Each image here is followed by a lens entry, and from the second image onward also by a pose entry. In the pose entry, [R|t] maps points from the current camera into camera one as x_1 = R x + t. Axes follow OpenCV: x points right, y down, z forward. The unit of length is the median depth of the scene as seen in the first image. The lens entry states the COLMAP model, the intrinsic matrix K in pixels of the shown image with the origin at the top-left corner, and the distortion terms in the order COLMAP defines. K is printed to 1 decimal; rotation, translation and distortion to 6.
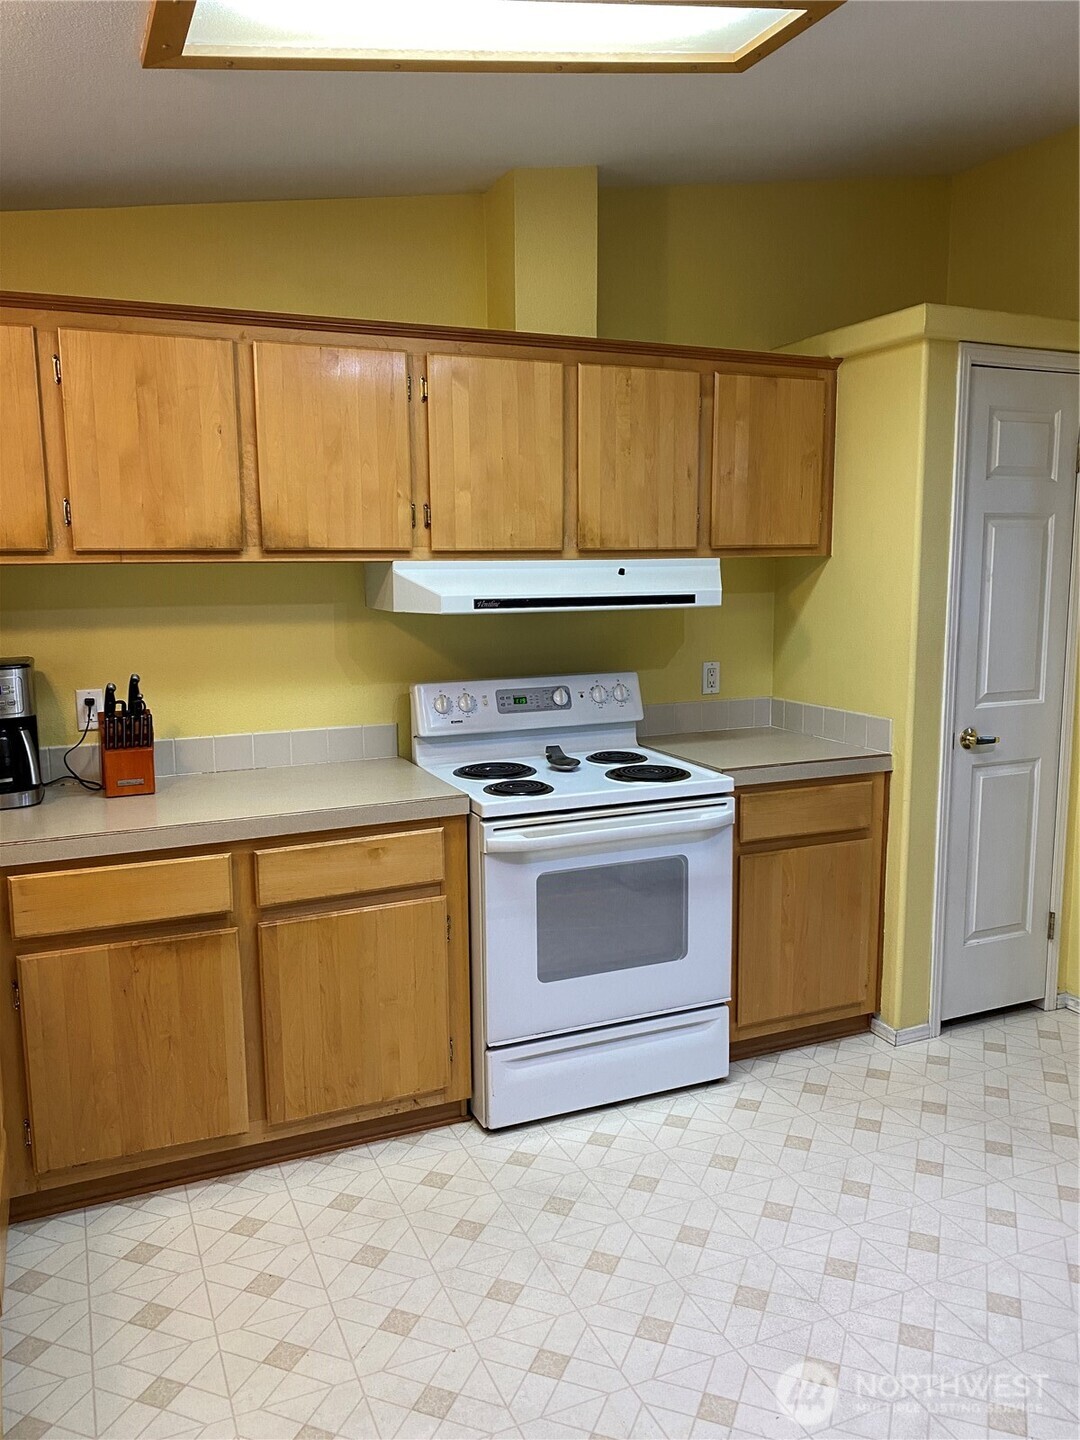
lens RADIAL K [[1103.8, 0, 540.0], [0, 1103.8, 720.0], [0, 0, 1]] dist [0.065540, -0.064061]
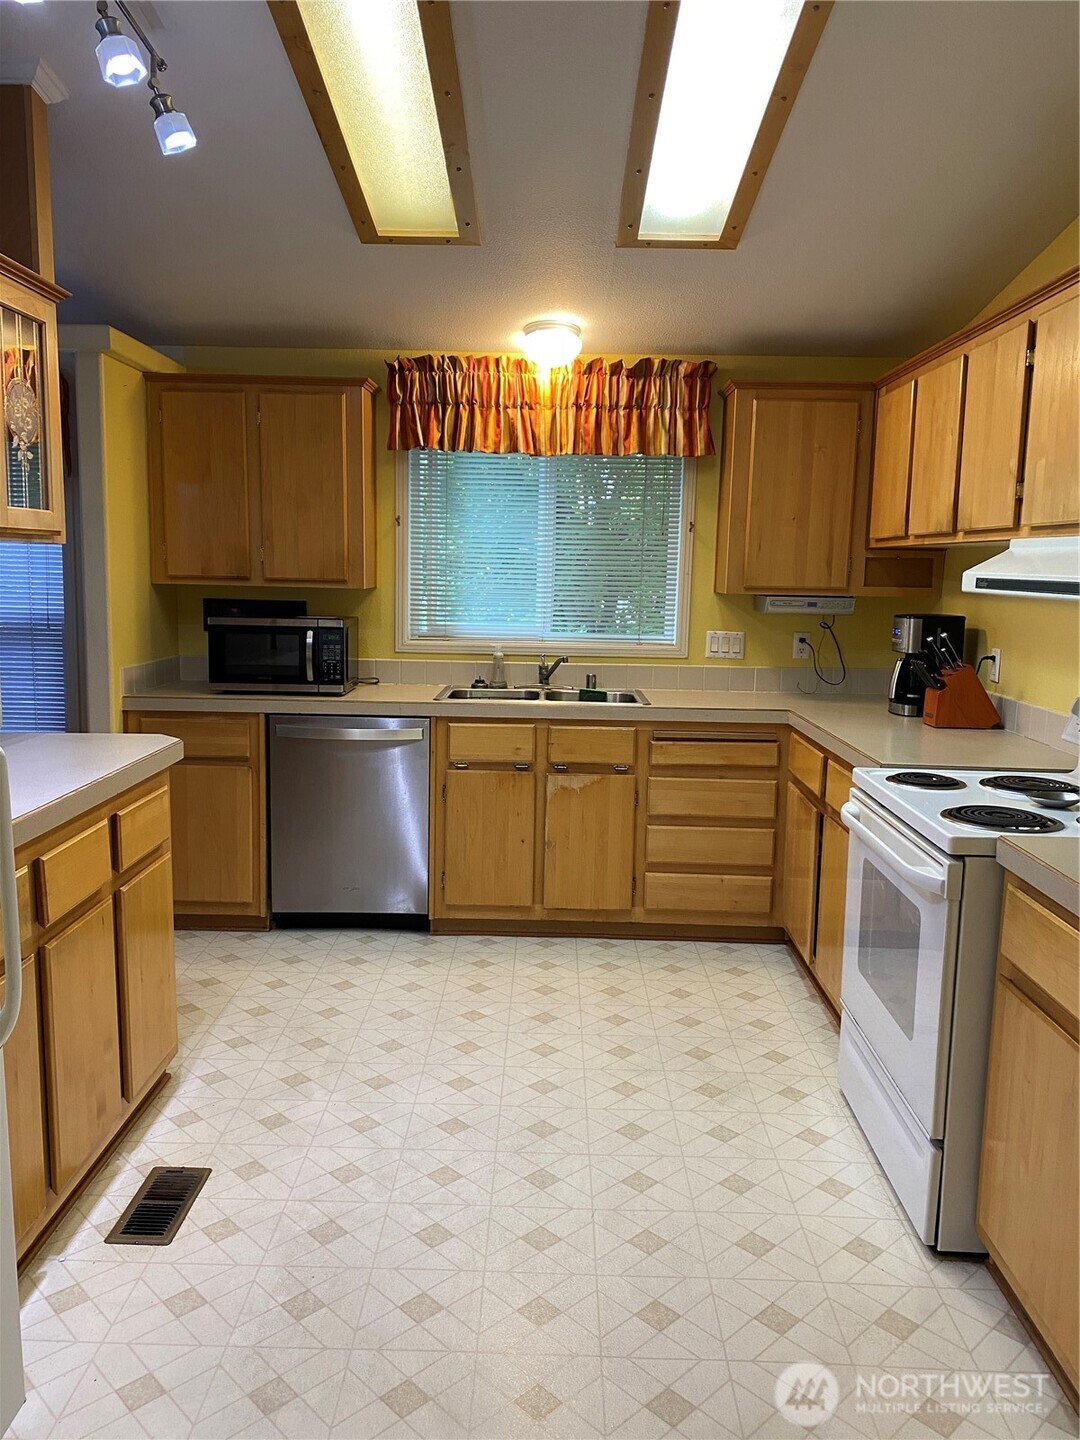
lens RADIAL K [[1103.8, 0, 540.0], [0, 1103.8, 720.0], [0, 0, 1]] dist [0.065540, -0.064061]
pose [[-0.421609, 0.122210, -0.898505, 1.130910], [-0.147909, 0.968337, 0.201112, -0.152428], [0.894633, 0.217687, -0.390184, 1.258230]]
